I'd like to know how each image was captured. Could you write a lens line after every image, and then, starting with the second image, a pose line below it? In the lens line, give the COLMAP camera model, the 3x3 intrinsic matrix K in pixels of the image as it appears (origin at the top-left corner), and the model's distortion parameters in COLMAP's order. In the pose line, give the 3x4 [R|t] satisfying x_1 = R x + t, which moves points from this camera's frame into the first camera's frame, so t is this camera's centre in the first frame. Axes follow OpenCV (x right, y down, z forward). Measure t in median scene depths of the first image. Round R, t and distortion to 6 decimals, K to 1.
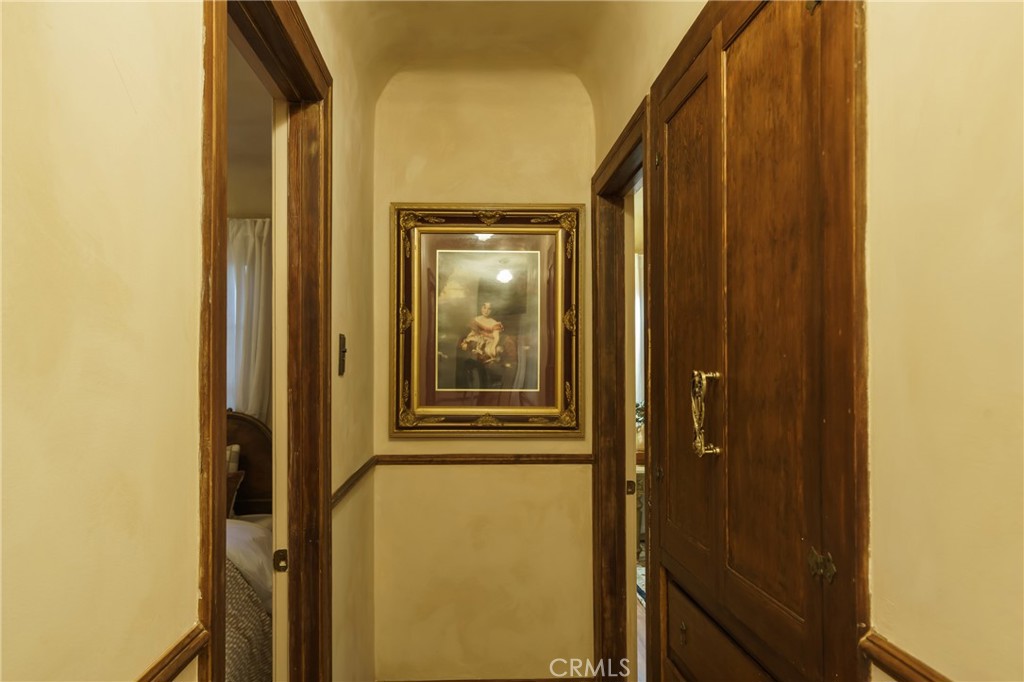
lens RADIAL K [[721.0, 0, 510.1], [0, 721.0, 362.9], [0, 0, 1]] dist [-0.000818, -0.000175]
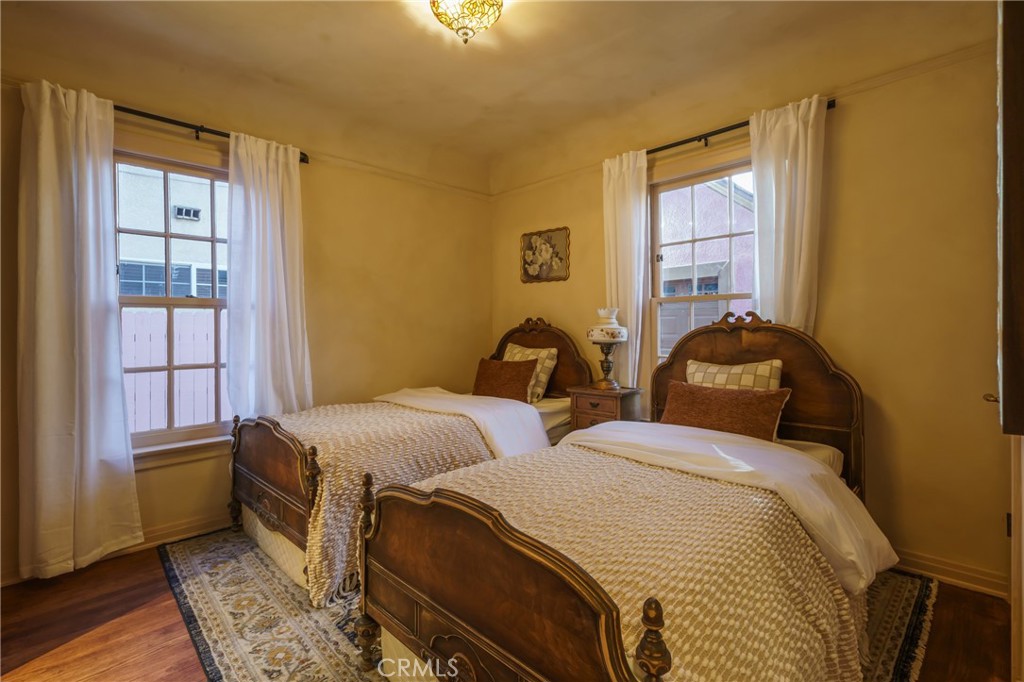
lens RADIAL K [[478.7, 0, 512.0], [0, 478.7, 341.0], [0, 0, 1]] dist [0.000433, 0.000102]
pose [[0.679936, 0.003096, -0.733265, -0.173489], [0.015483, 0.999708, 0.018577, 0.075849], [0.733108, -0.023984, 0.679689, 0.368110]]
